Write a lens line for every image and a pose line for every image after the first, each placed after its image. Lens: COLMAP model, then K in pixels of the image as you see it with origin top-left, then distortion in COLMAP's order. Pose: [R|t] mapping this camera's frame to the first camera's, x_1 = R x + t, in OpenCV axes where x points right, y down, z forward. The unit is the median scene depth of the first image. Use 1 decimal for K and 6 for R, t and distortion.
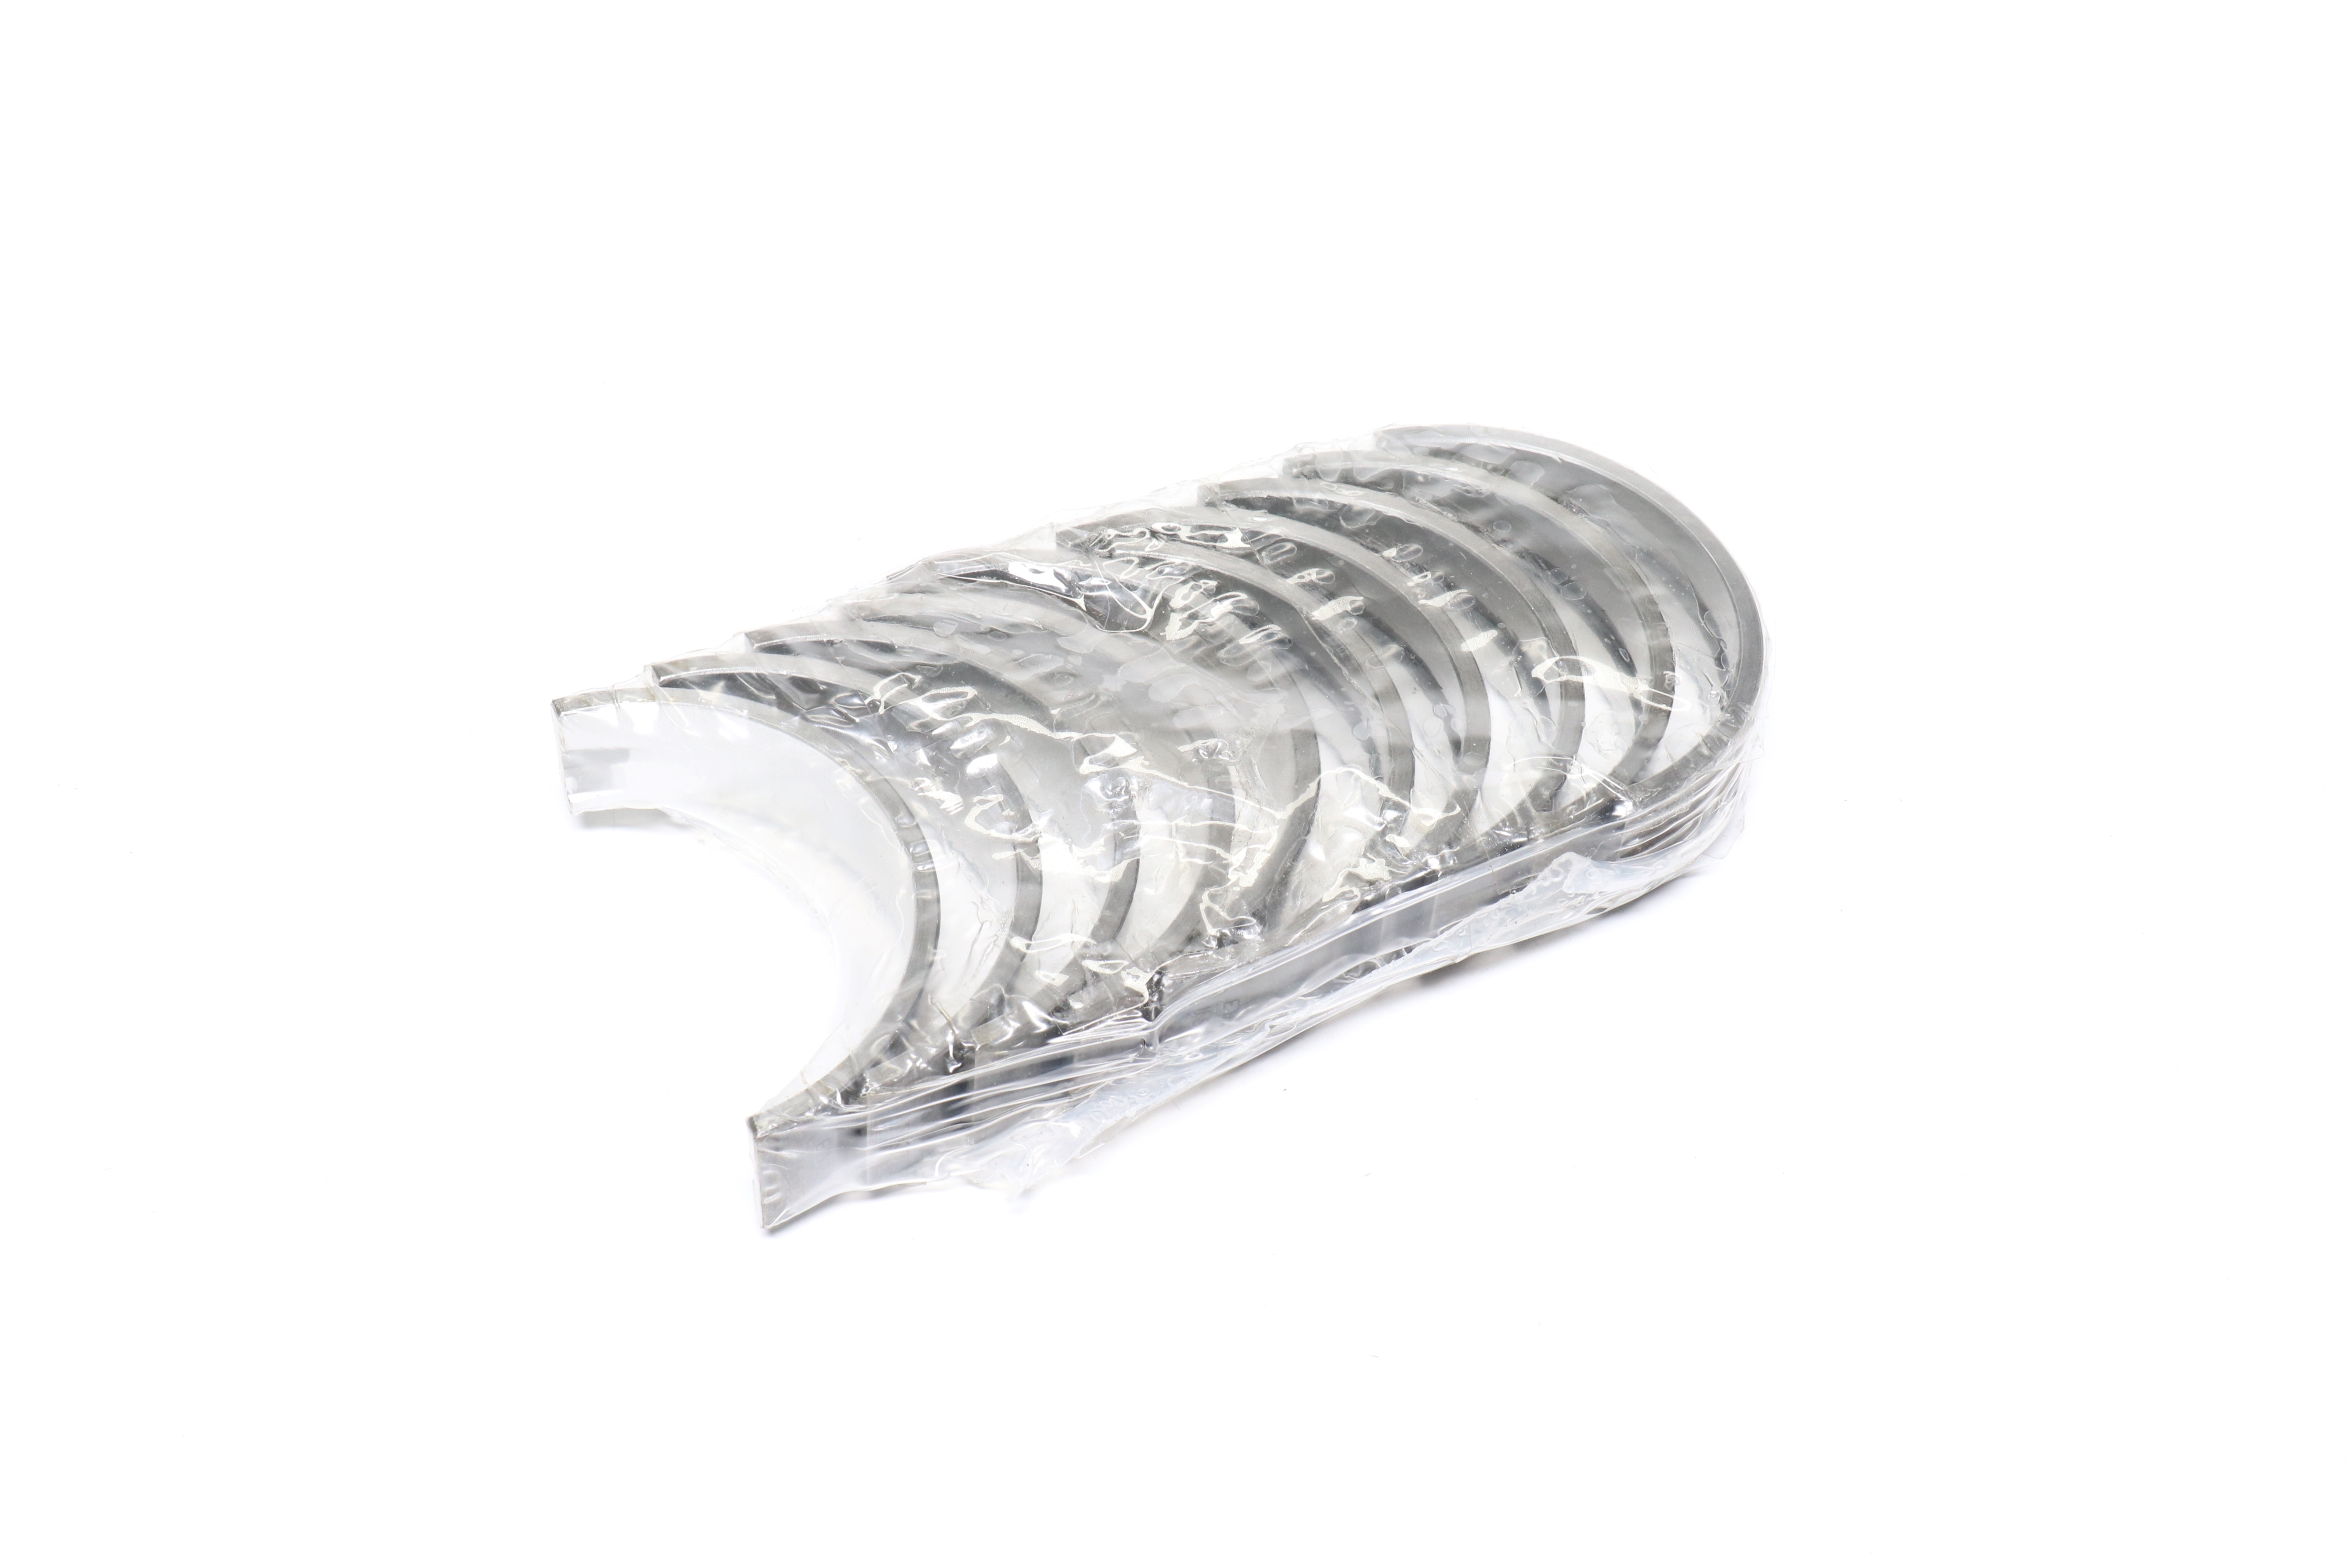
lens RADIAL K [[3624.7, 0, 1176.0], [0, 3624.7, 784.0], [0, 0, 1]] dist [-0.001670, -0.003520]
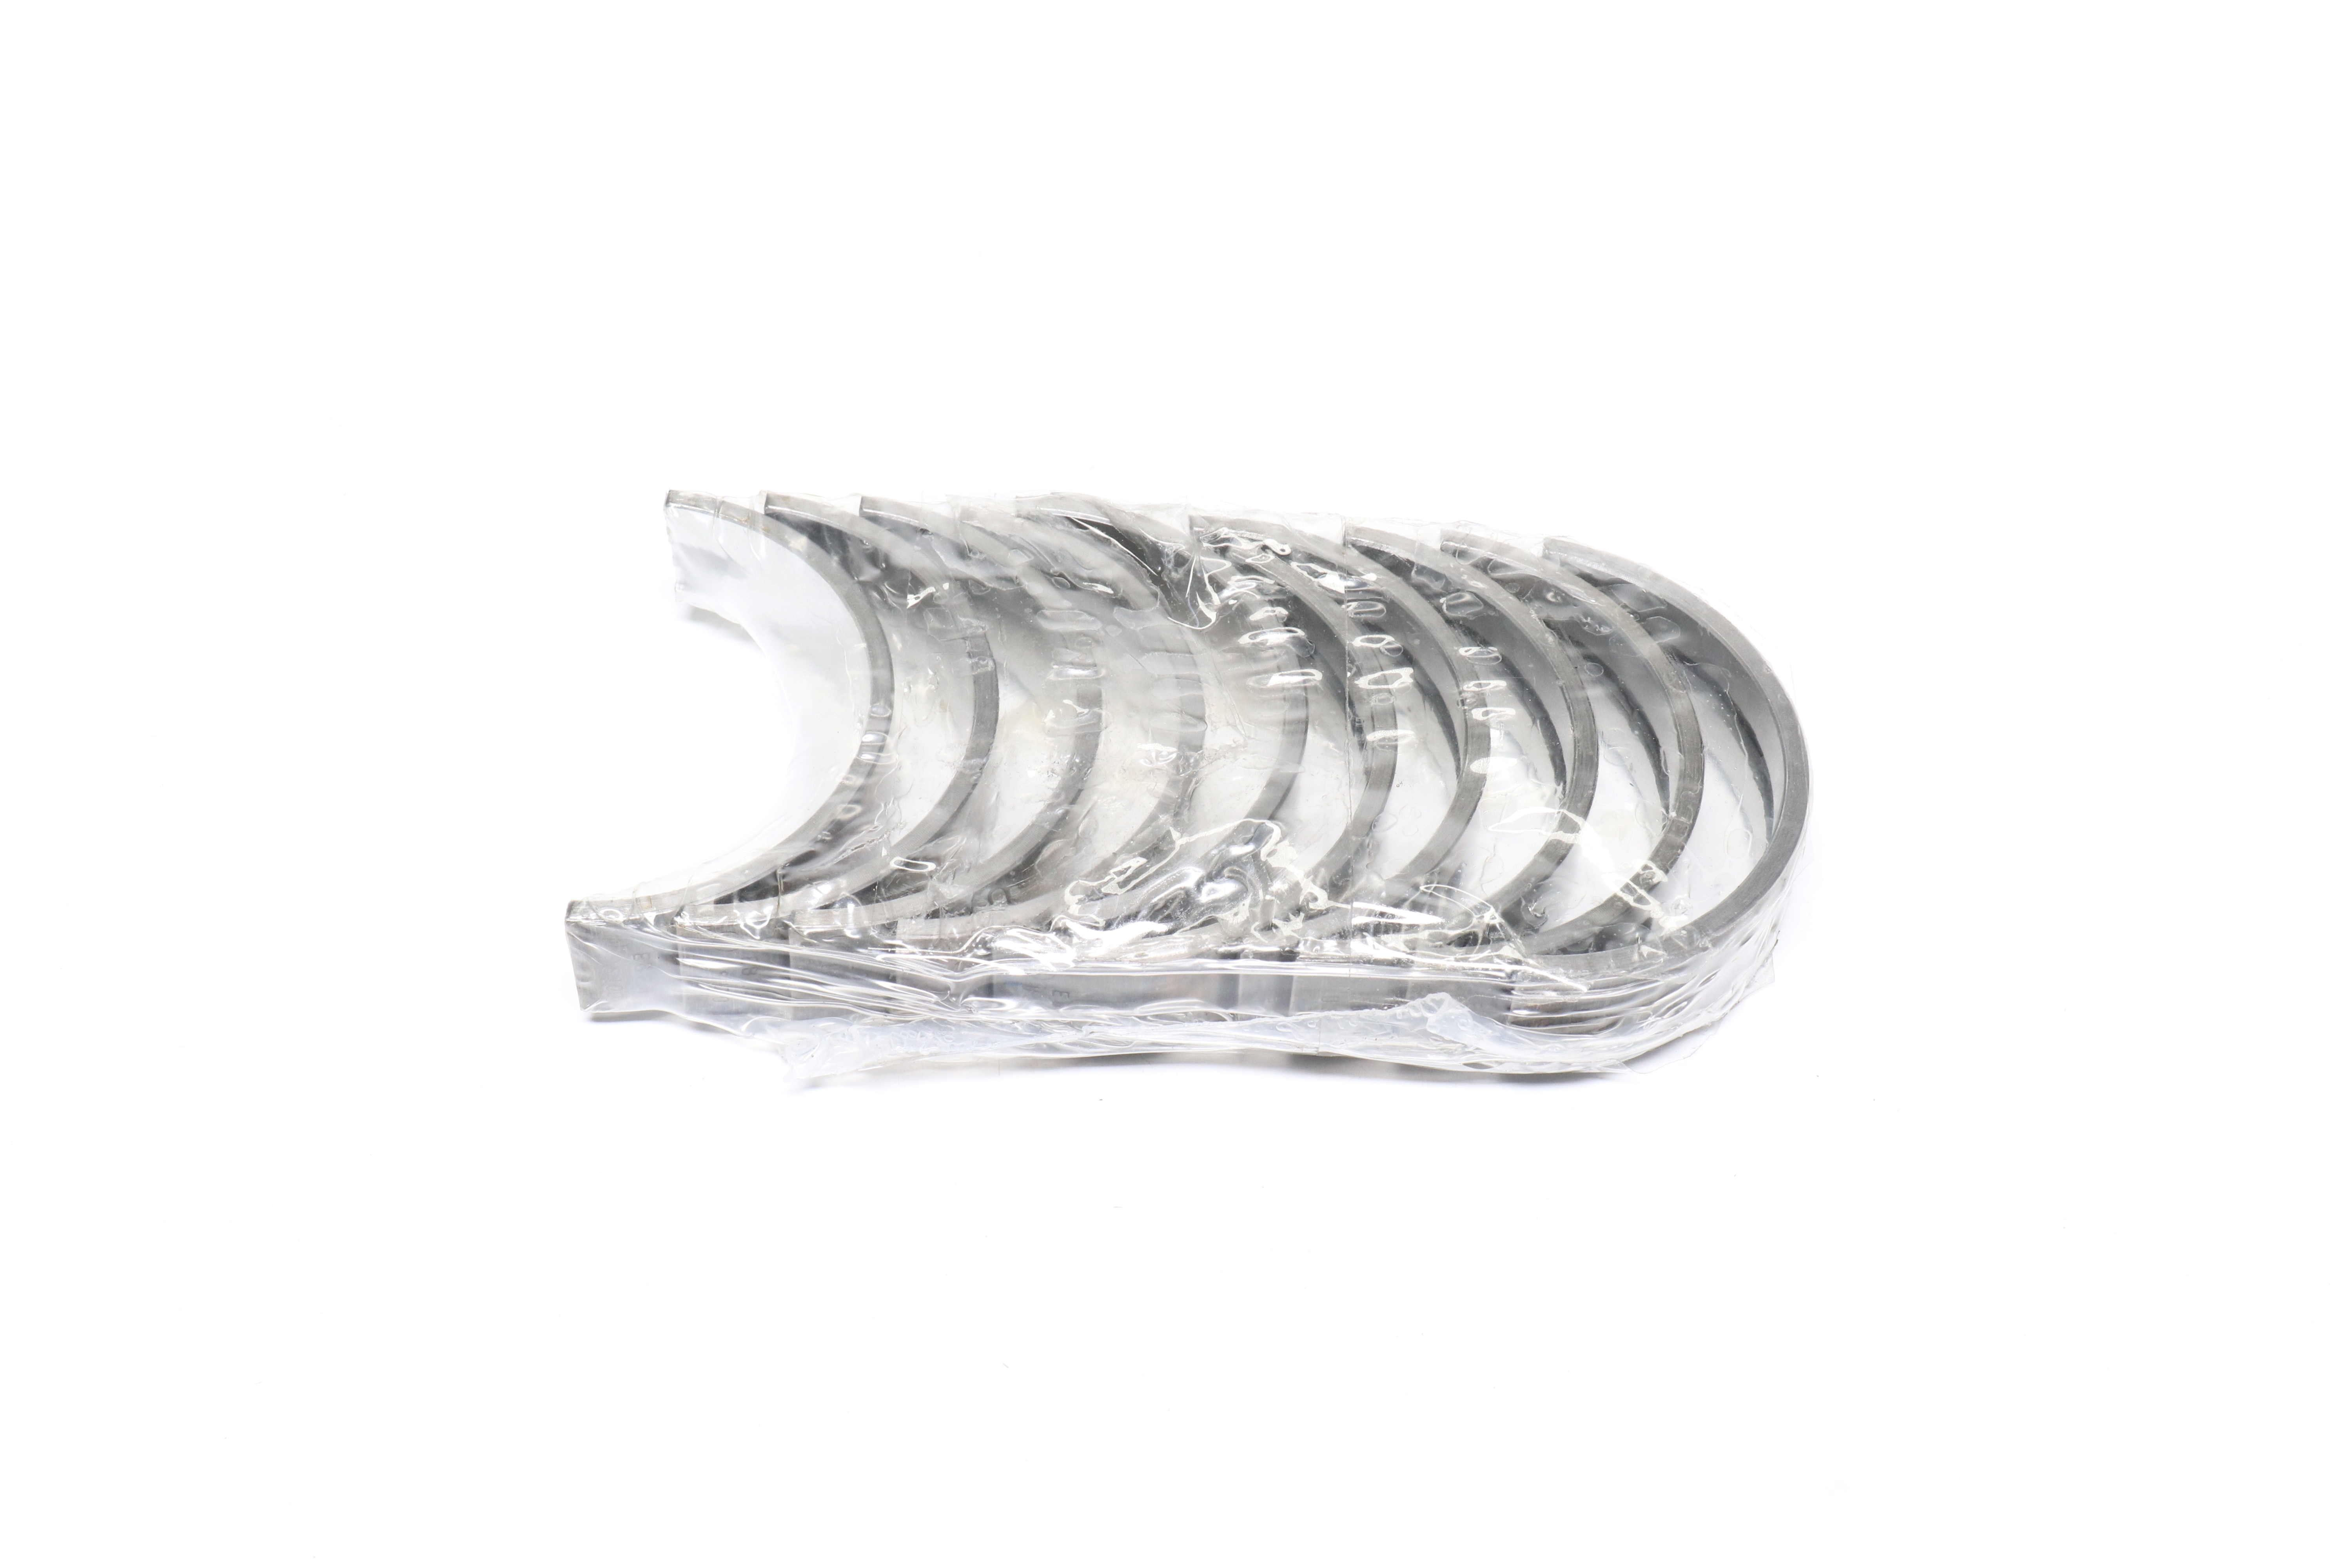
lens RADIAL K [[3624.7, 0, 1176.0], [0, 3624.7, 784.0], [0, 0, 1]] dist [-0.001670, -0.003520]
pose [[0.849071, 0.367868, -0.379145, 0.387201], [-0.368503, 0.926686, 0.073884, -0.076126], [0.378528, 0.076984, 0.922383, 0.080239]]
